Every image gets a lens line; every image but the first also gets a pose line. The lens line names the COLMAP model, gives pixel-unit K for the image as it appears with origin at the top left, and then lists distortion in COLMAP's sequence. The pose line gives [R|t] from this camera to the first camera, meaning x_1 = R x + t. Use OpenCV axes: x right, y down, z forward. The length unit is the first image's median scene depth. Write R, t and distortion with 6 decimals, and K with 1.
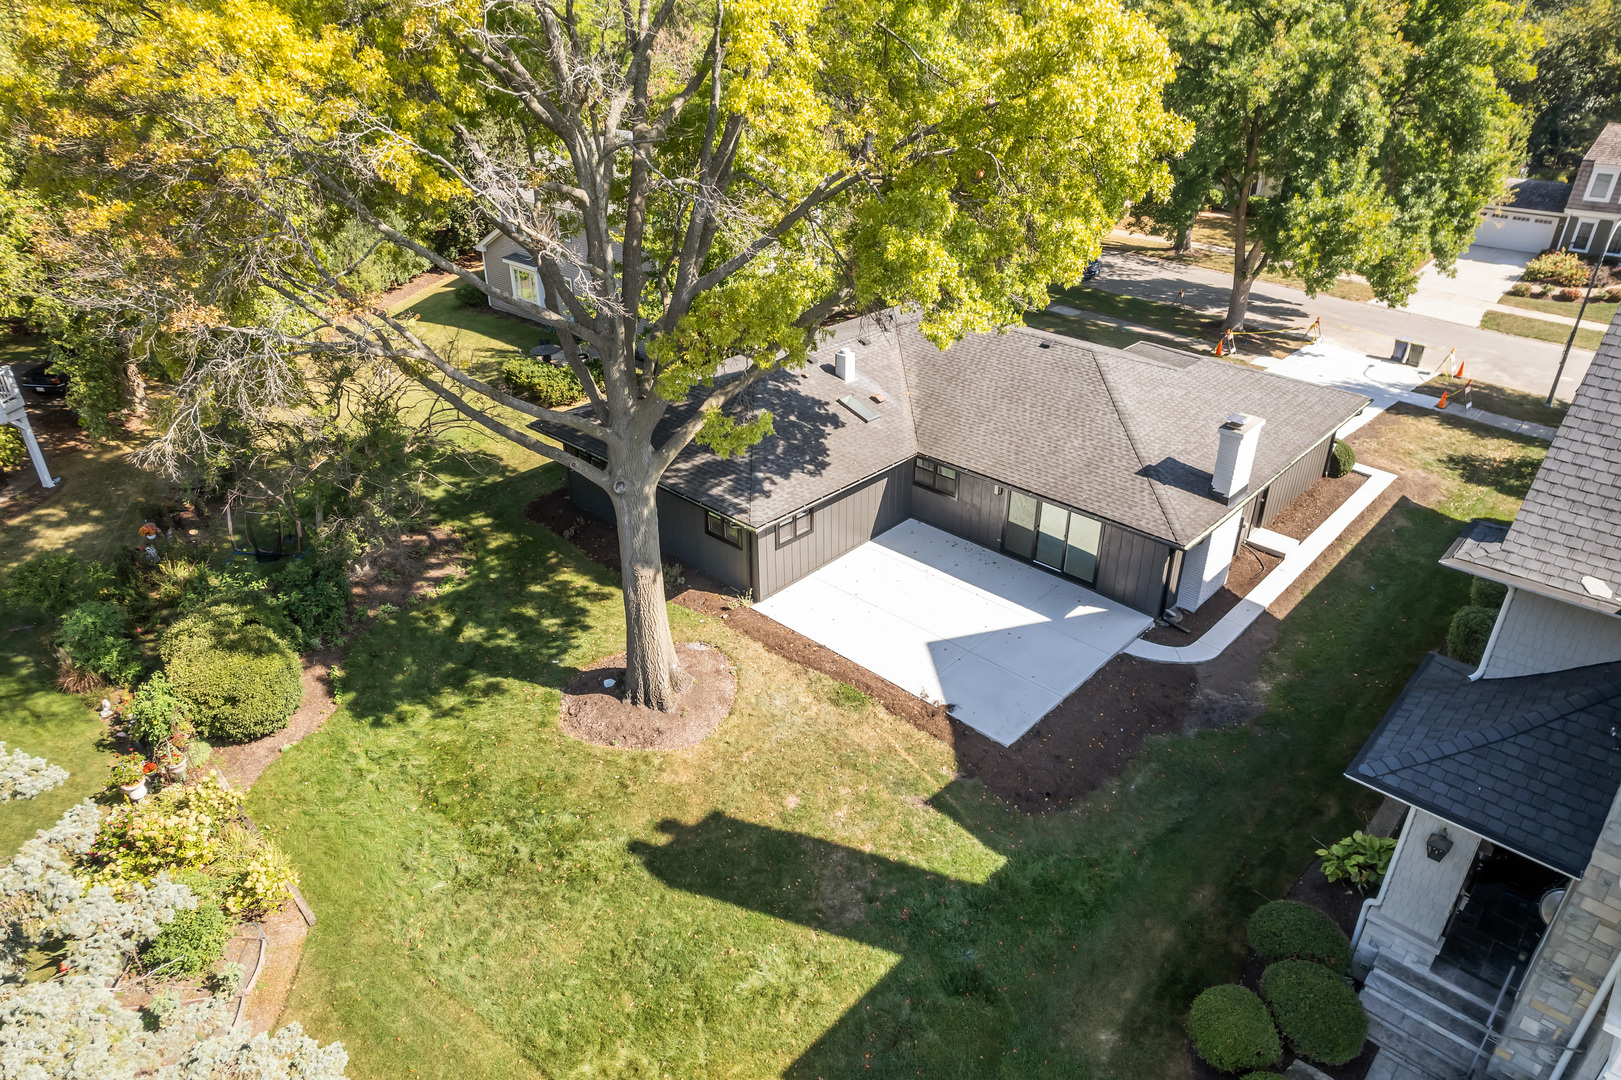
lens RADIAL K [[1043.8, 0, 826.6], [0, 1043.8, 532.4], [0, 0, 1]] dist [-0.071338, 0.066735]
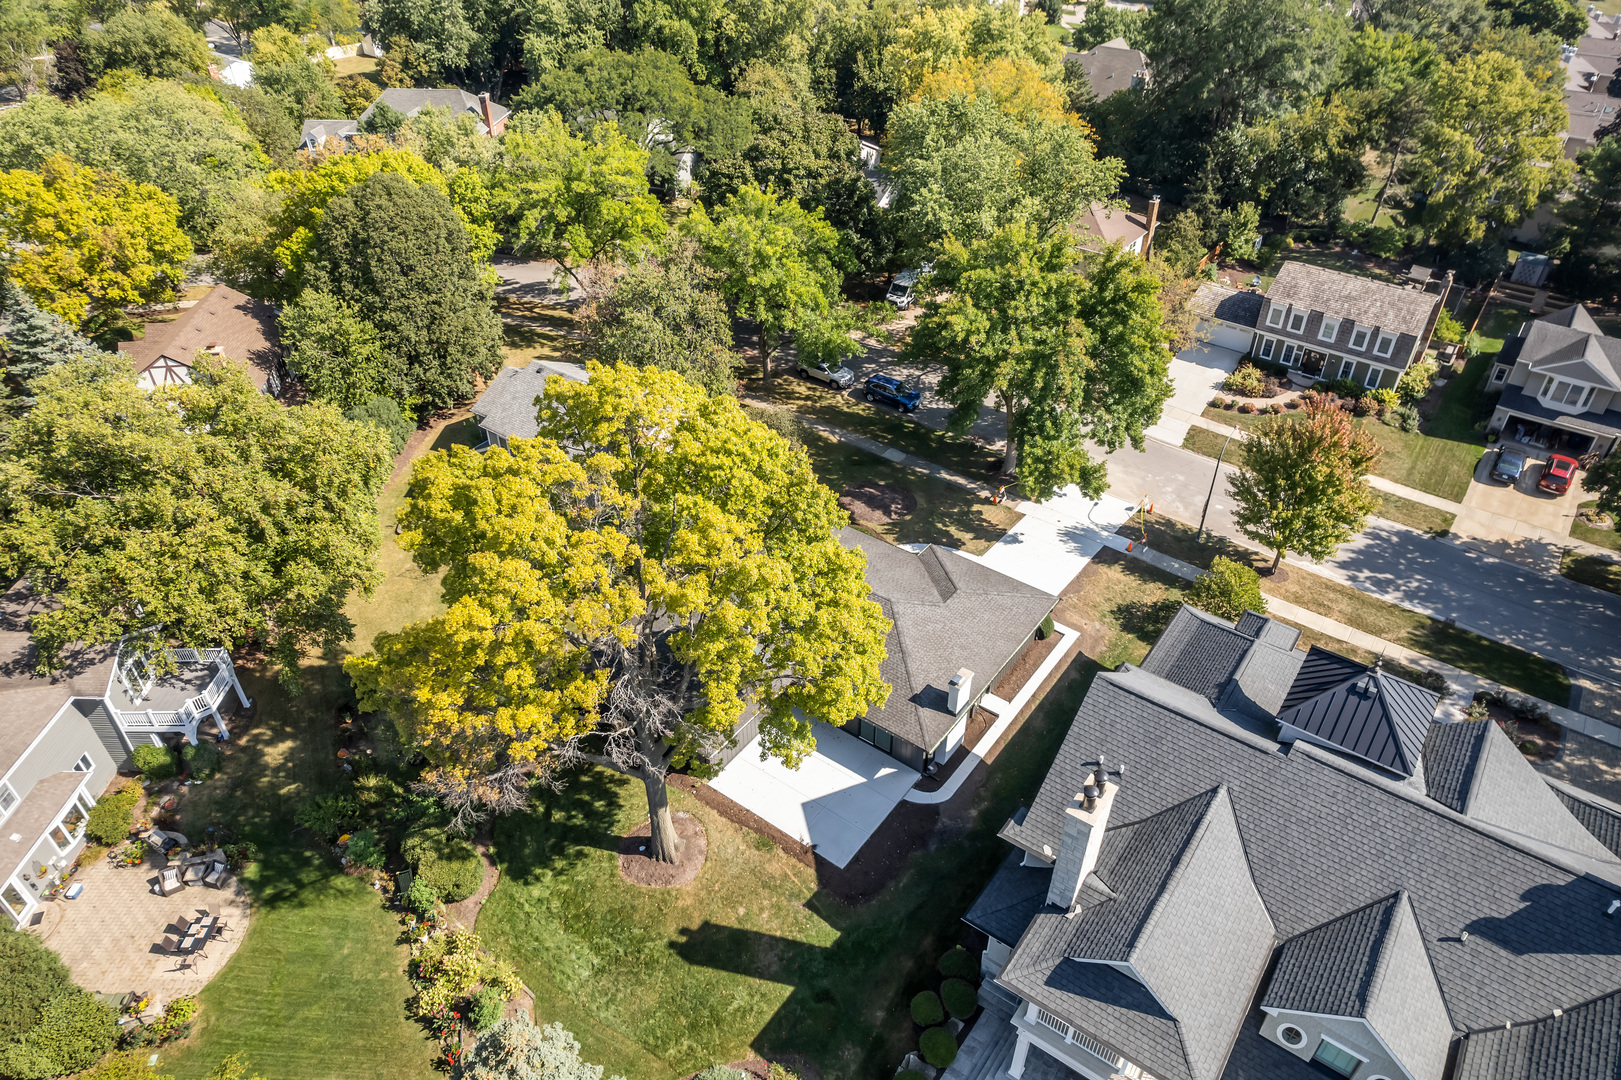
lens RADIAL K [[1043.8, 0, 826.6], [0, 1043.8, 532.4], [0, 0, 1]] dist [-0.071338, 0.066735]
pose [[0.992966, -0.066608, 0.097887, -0.014098], [0.052497, 0.988722, 0.140260, -0.705341], [-0.106126, -0.134134, 0.985264, -0.891357]]
